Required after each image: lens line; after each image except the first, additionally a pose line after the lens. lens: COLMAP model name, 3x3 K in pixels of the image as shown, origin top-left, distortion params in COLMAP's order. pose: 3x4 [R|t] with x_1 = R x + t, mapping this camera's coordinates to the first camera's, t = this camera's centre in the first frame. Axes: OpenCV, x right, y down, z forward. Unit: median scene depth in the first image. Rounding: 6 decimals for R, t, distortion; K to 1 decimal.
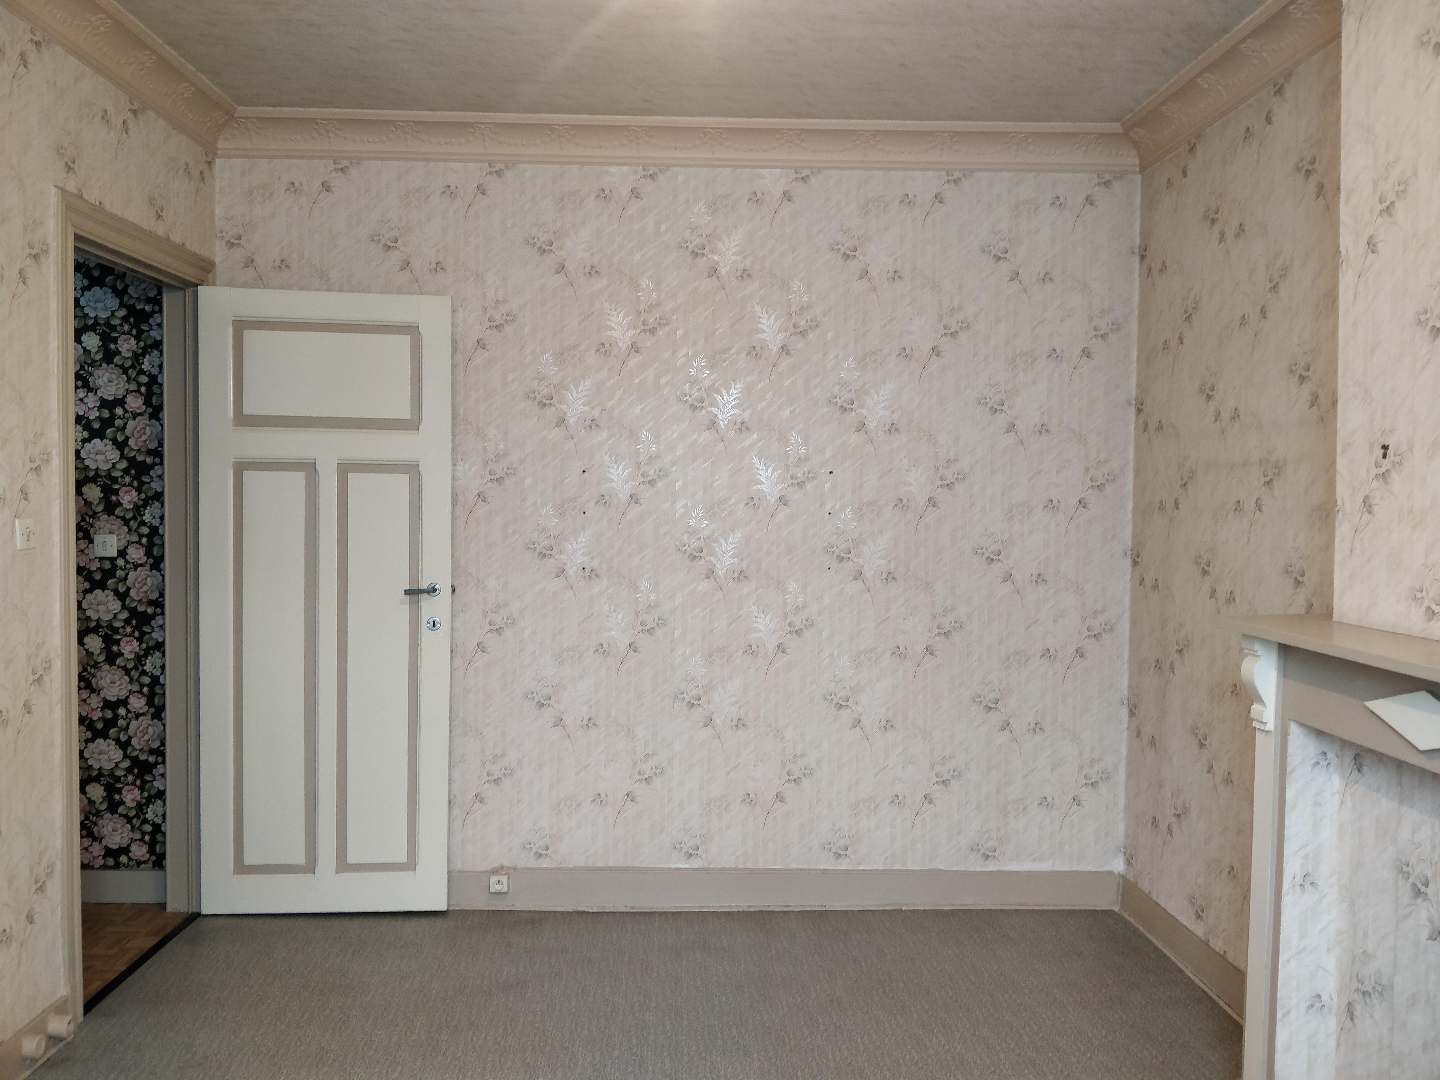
lens RADIAL K [[1152.7, 0, 730.9], [0, 1152.7, 545.0], [0, 0, 1]] dist [0.057316, -0.114094]
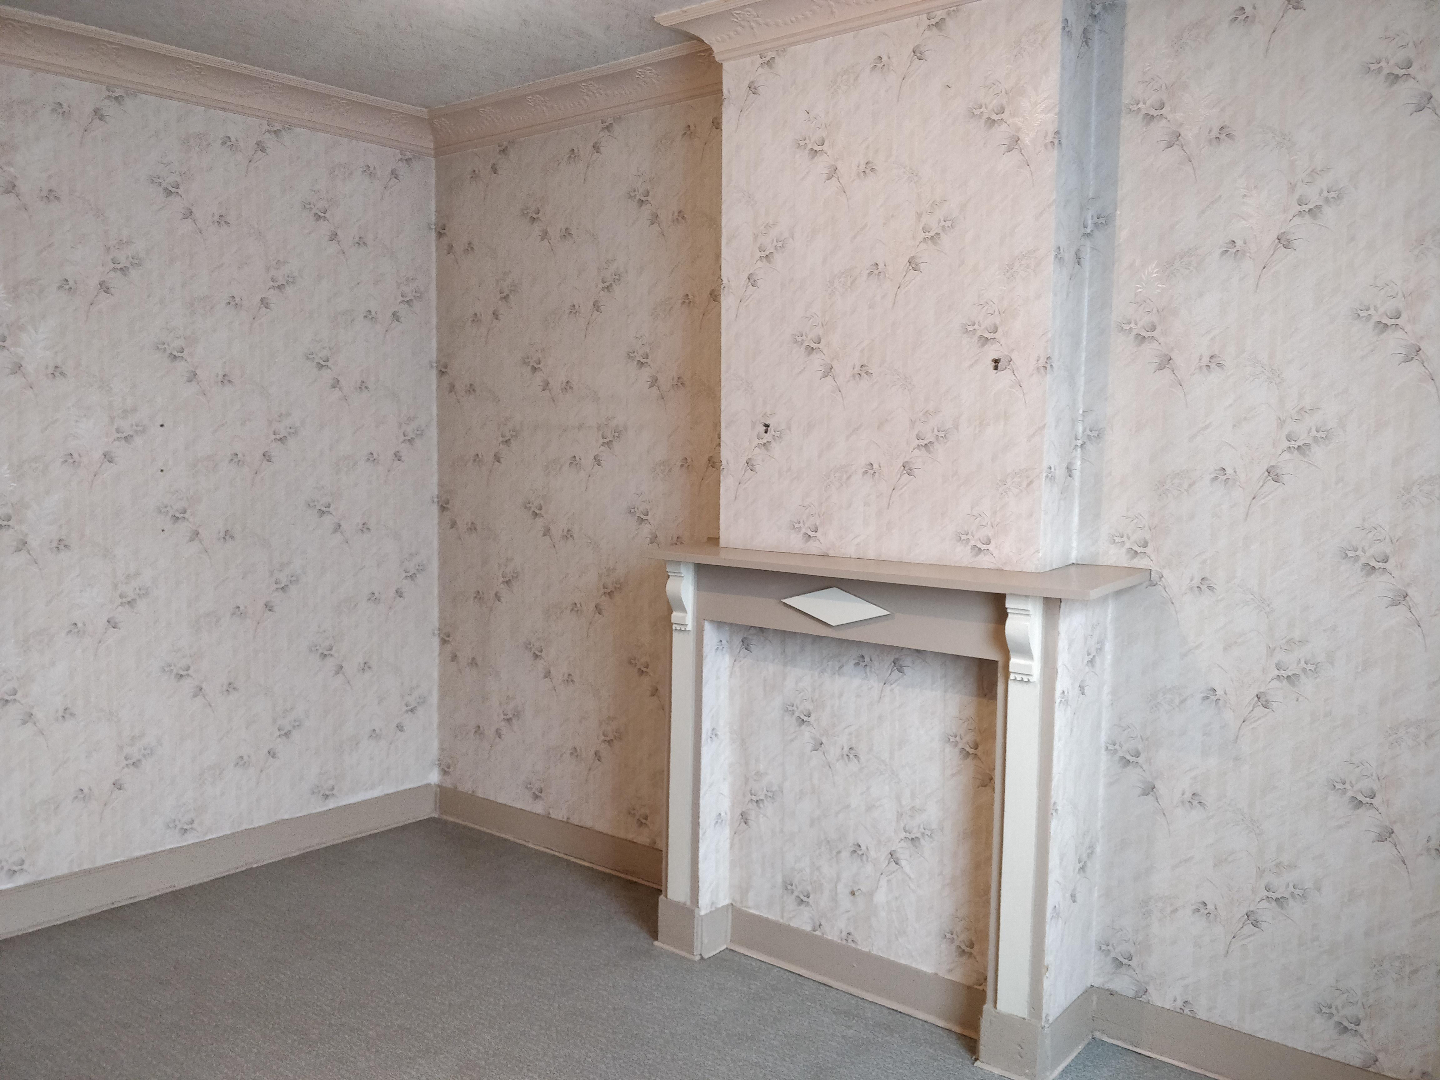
lens RADIAL K [[1152.7, 0, 734.6], [0, 1152.7, 551.0], [0, 0, 1]] dist [0.057316, -0.114094]
pose [[0.668869, -0.071385, 0.739944, -0.334663], [0.026881, 0.997050, 0.071890, -0.019300], [-0.742894, -0.028195, 0.668815, 0.039516]]
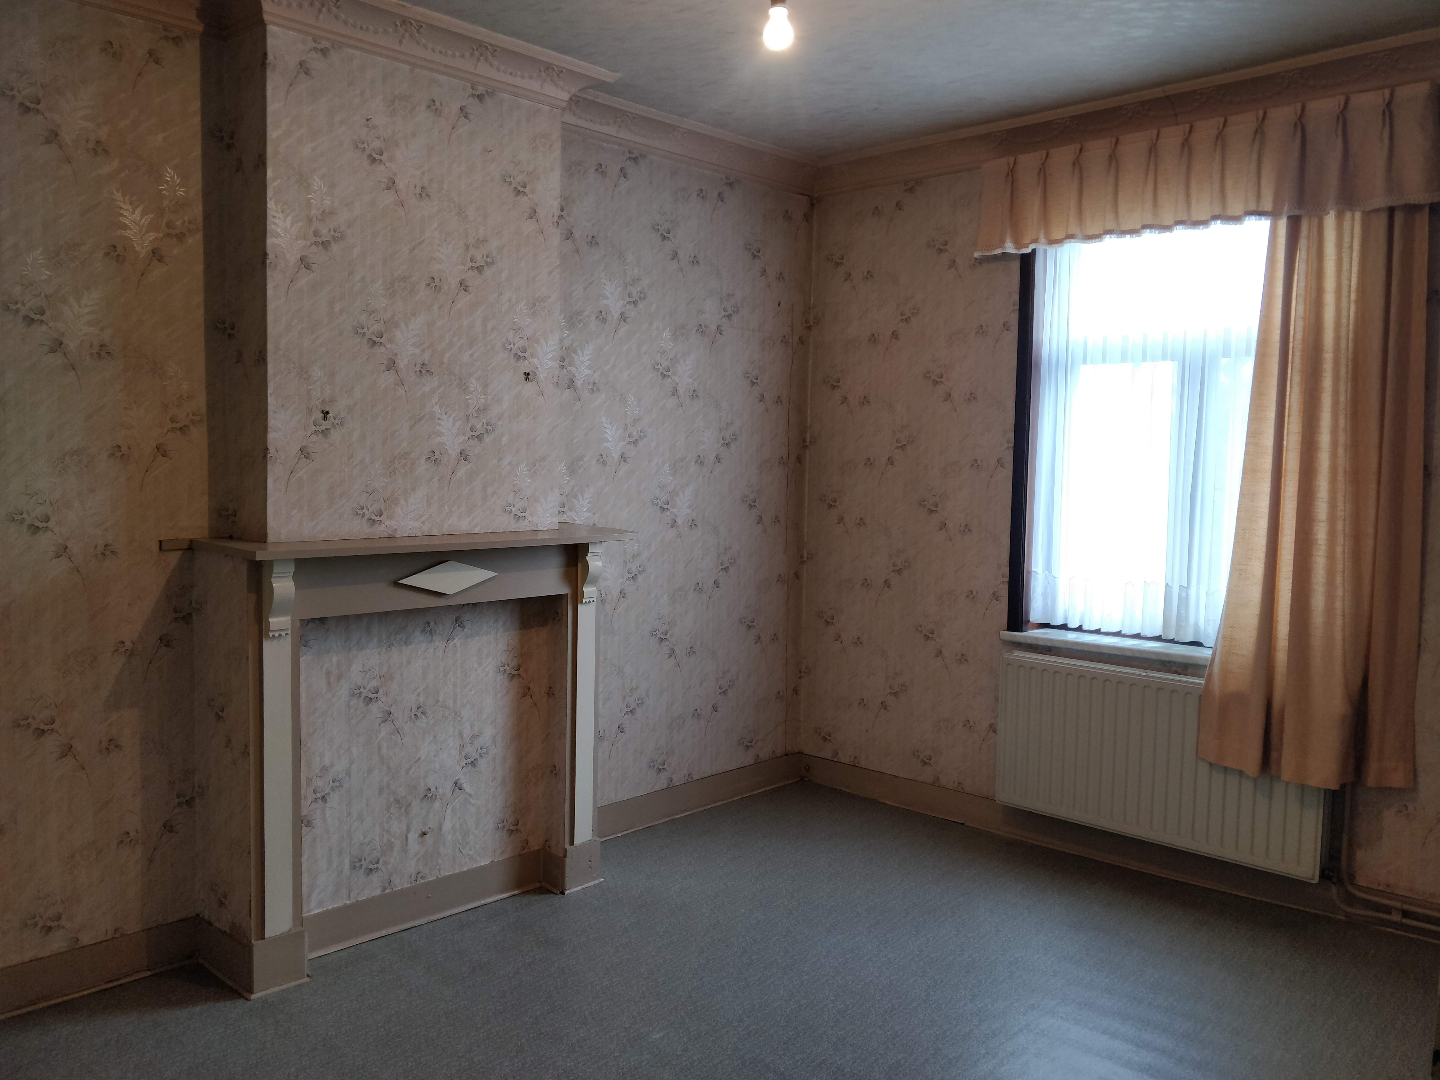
lens RADIAL K [[1152.7, 0, 706.2], [0, 1152.7, 550.8], [0, 0, 1]] dist [0.057316, -0.114094]
pose [[-0.682308, -0.082306, 0.726417, -0.504576], [0.007920, 0.992752, 0.119923, -0.051432], [-0.731022, 0.087578, -0.676711, 1.023137]]
